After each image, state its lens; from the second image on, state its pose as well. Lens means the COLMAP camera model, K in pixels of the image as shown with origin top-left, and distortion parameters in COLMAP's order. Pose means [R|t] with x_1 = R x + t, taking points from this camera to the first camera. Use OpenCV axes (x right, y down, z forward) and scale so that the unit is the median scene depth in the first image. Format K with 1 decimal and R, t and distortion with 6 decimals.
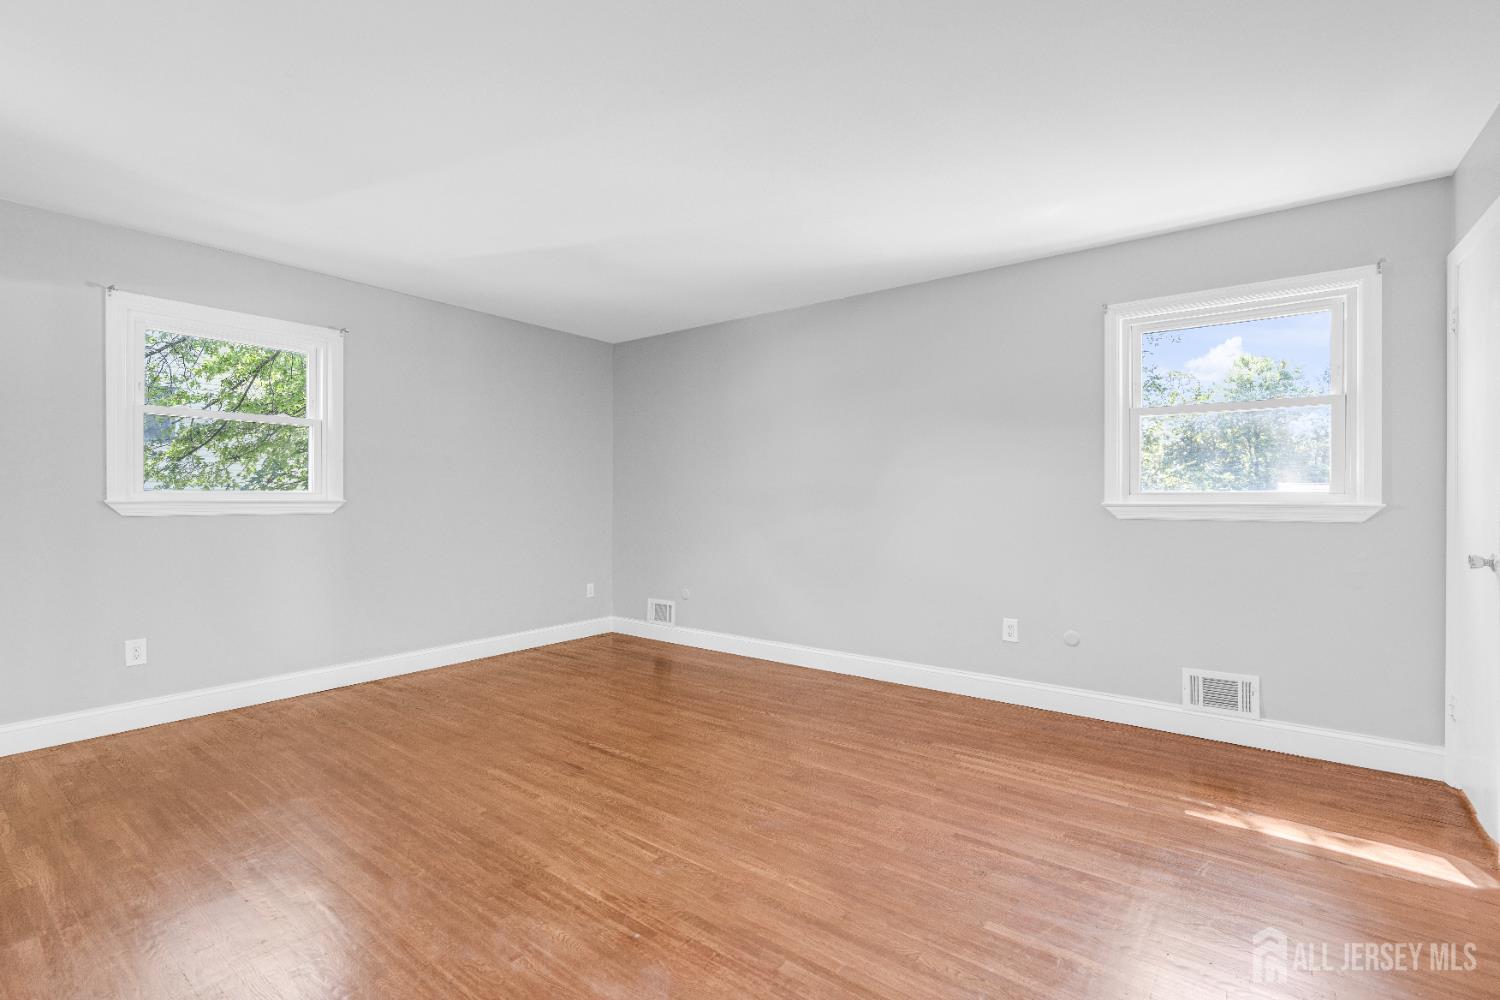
lens RADIAL K [[709.0, 0, 751.6], [0, 709.0, 476.4], [0, 0, 1]] dist [-0.002210, -0.000292]
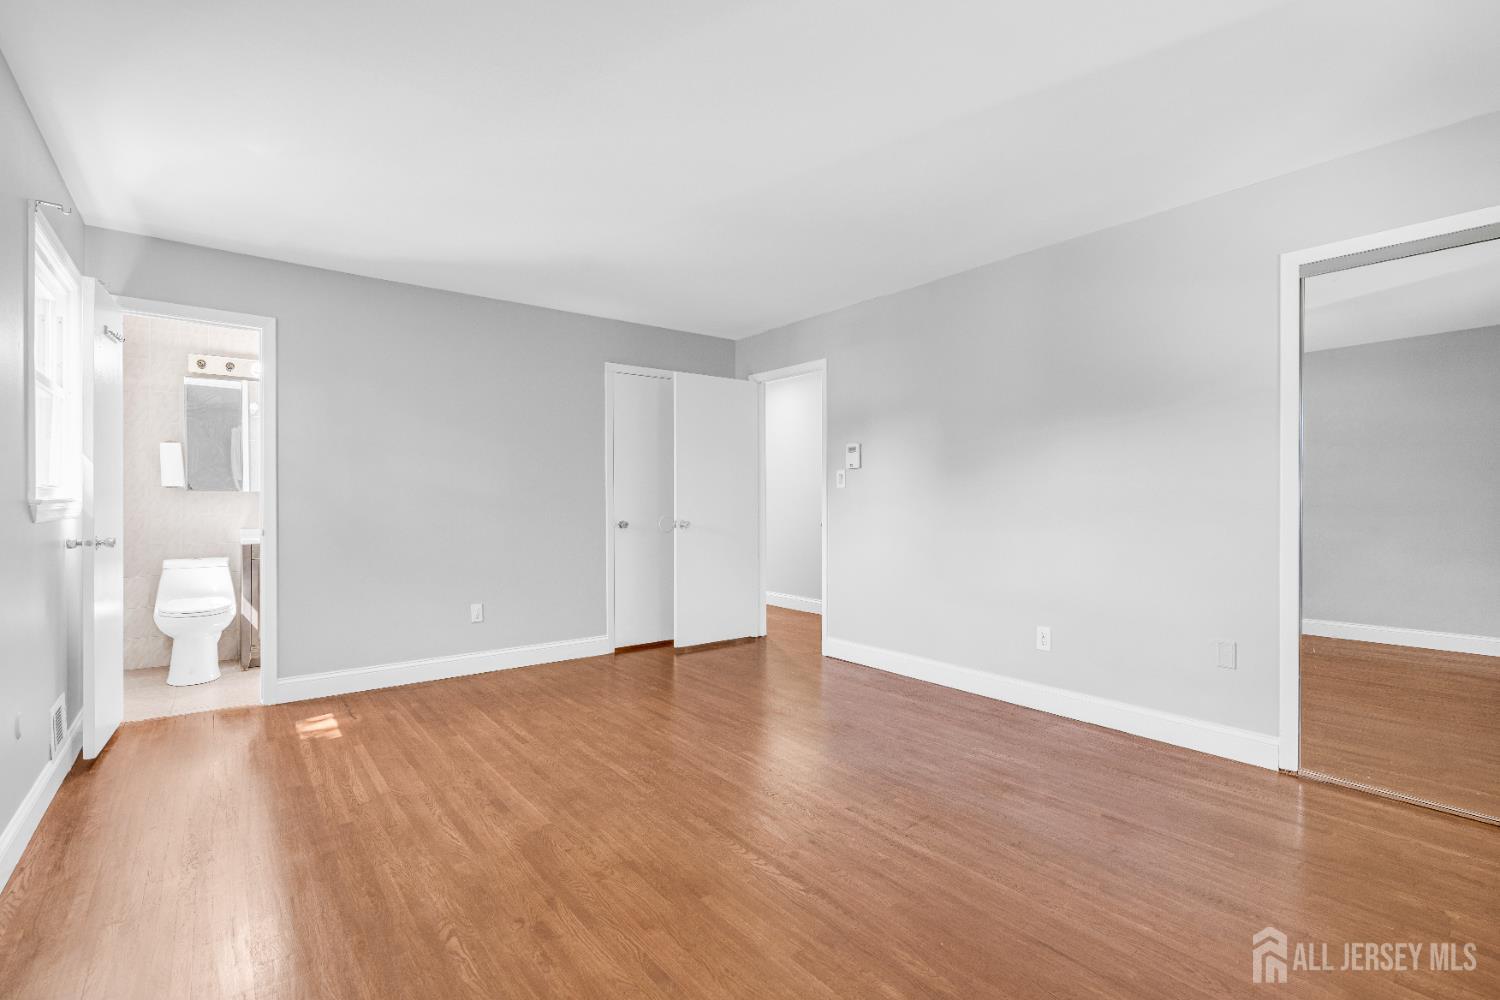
lens RADIAL K [[682.5, 0, 742.0], [0, 682.5, 499.6], [0, 0, 1]] dist [-0.001718, -0.000179]
pose [[-0.967125, -0.005901, 0.254232, -0.358159], [-0.012528, 0.999622, -0.024457, 0.055901], [-0.253991, -0.026838, -0.966834, 1.759197]]
